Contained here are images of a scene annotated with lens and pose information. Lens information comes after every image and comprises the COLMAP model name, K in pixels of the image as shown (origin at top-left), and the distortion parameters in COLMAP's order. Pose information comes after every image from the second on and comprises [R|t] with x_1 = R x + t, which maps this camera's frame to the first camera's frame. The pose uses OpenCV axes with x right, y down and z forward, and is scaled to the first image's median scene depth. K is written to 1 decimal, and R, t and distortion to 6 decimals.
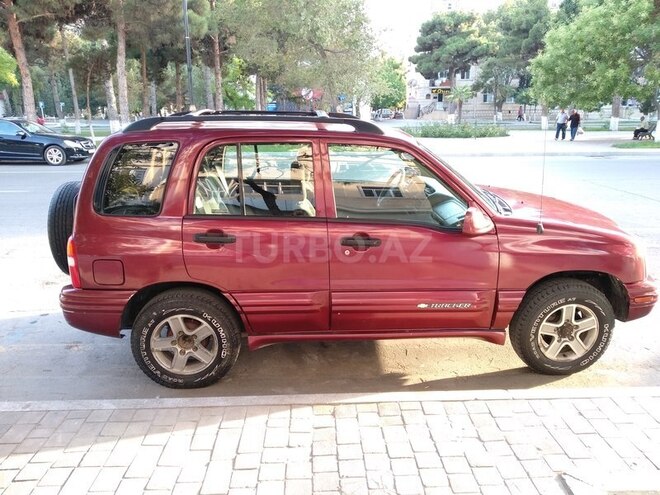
lens RADIAL K [[515.6, 0, 325.9], [0, 515.6, 247.8], [0, 0, 1]] dist [0.007347, -0.030543]
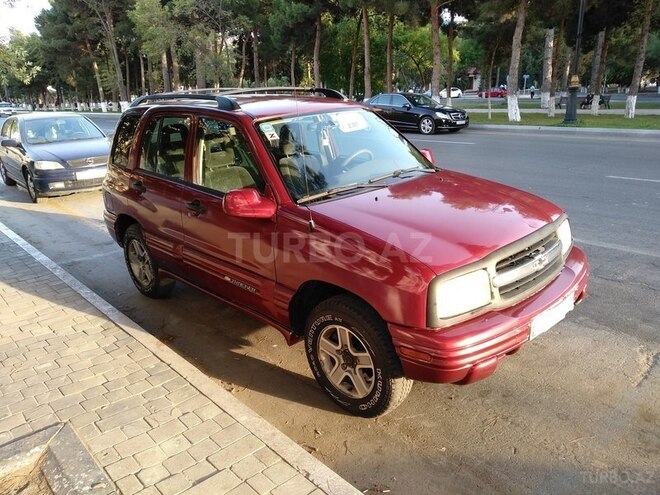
lens RADIAL K [[515.6, 0, 326.6], [0, 515.6, 248.1], [0, 0, 1]] dist [0.007347, -0.030543]
pose [[0.647634, 0.209618, -0.732550, 0.987054], [-0.171325, 0.976856, 0.128061, -0.107389], [0.742440, 0.042567, 0.668558, 0.411833]]
